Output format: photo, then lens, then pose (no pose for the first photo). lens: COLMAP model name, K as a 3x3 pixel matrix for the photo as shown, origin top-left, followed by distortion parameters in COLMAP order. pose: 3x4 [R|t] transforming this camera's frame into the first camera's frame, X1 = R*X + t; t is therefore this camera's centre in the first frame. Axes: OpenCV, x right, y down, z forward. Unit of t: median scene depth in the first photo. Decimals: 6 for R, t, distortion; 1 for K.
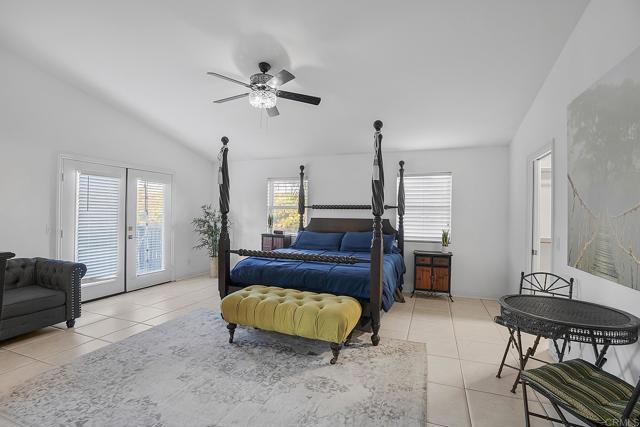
lens RADIAL K [[299.8, 0, 314.6], [0, 299.8, 214.9], [0, 0, 1]] dist [-0.051335, 0.014200]
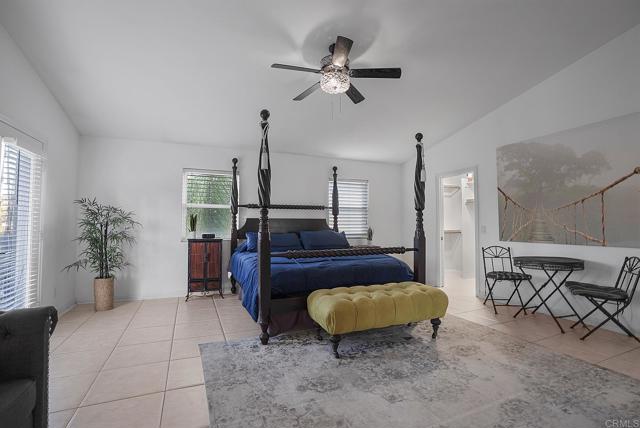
lens RADIAL K [[299.8, 0, 313.8], [0, 299.8, 217.1], [0, 0, 1]] dist [-0.051335, 0.014200]
pose [[0.714437, 0.002912, 0.699694, -0.873475], [0.010162, 0.999843, -0.014538, 0.036915], [-0.699626, 0.017496, 0.714295, 0.407283]]
